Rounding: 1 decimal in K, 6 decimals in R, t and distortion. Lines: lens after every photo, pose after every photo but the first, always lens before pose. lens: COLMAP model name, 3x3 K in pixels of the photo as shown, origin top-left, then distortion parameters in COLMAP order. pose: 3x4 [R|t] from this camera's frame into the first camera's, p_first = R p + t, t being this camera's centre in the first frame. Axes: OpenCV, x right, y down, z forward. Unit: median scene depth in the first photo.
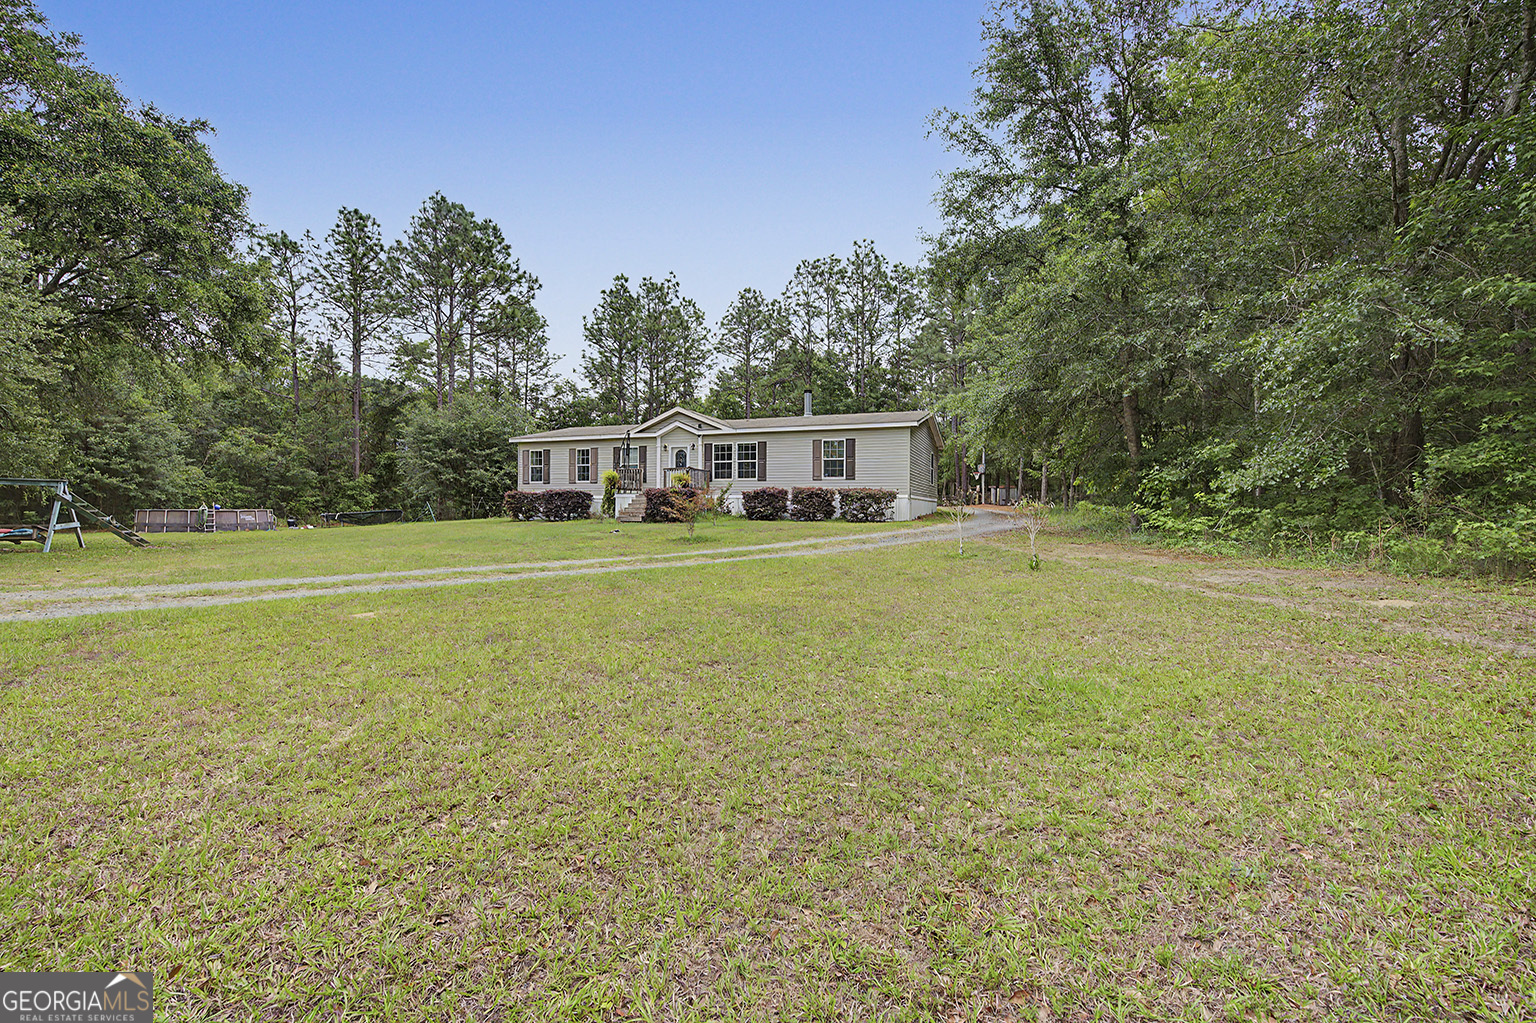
lens RADIAL K [[677.4, 0, 769.0], [0, 677.4, 513.9], [0, 0, 1]] dist [-0.004669, 0.000017]
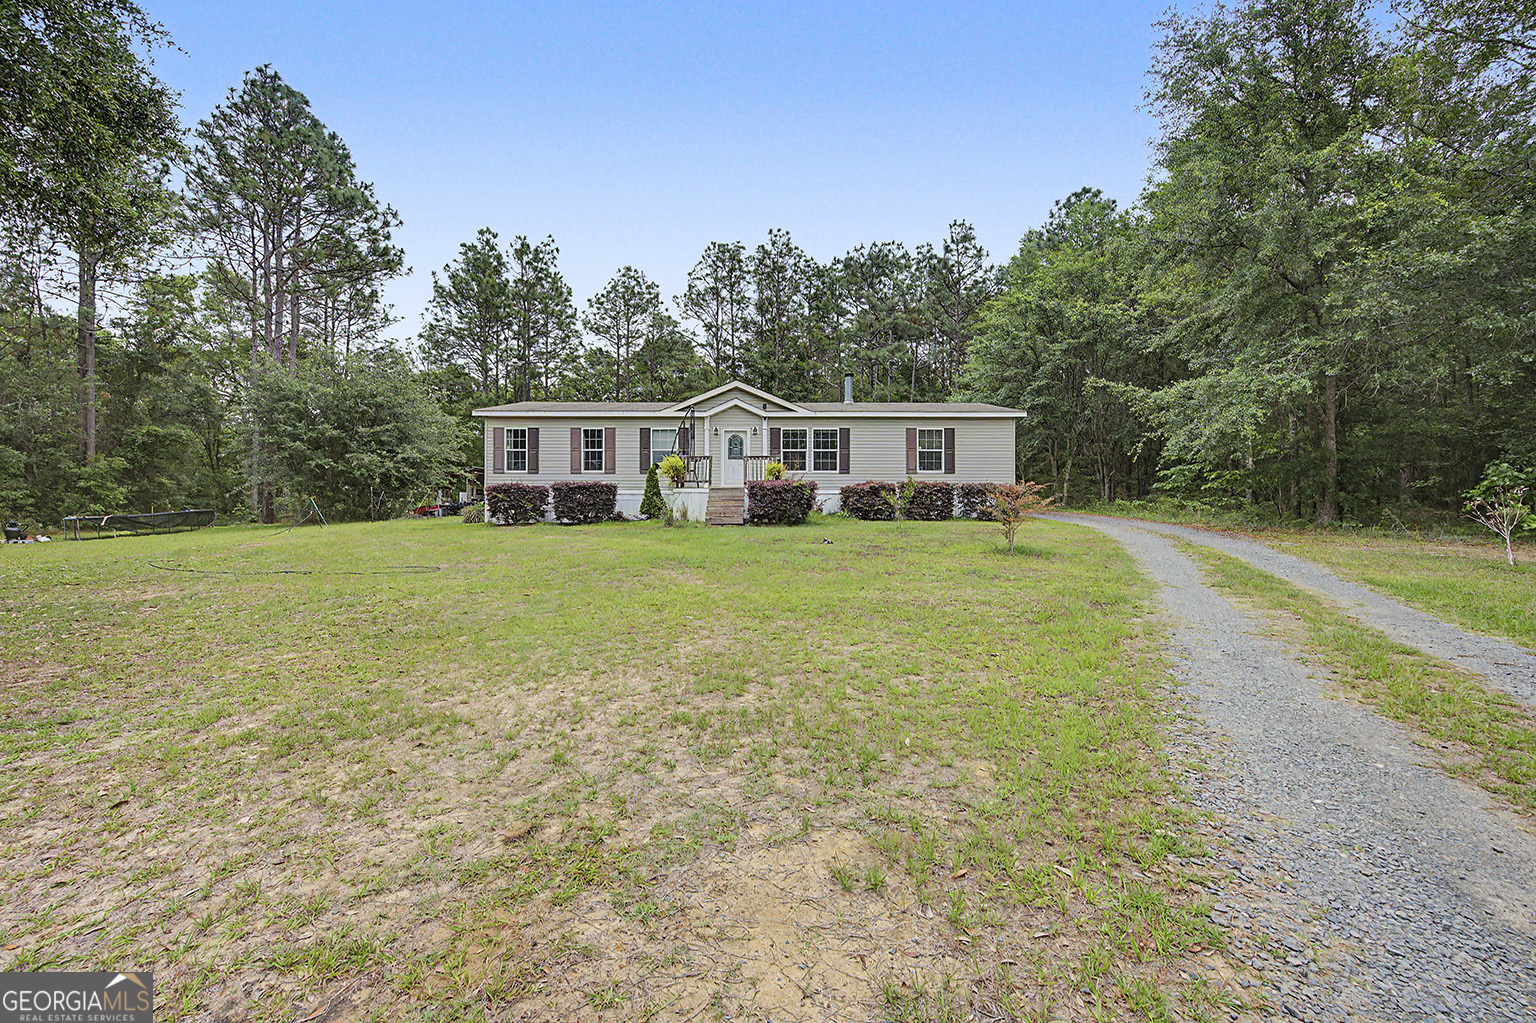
lens RADIAL K [[618.9, 0, 769.4], [0, 618.9, 509.4], [0, 0, 1]] dist [0.000545, 0.000557]
pose [[0.925358, -0.010608, 0.378947, -0.351797], [0.008028, 0.999933, 0.008389, -0.009676], [-0.379011, -0.004721, 0.925380, 0.273872]]
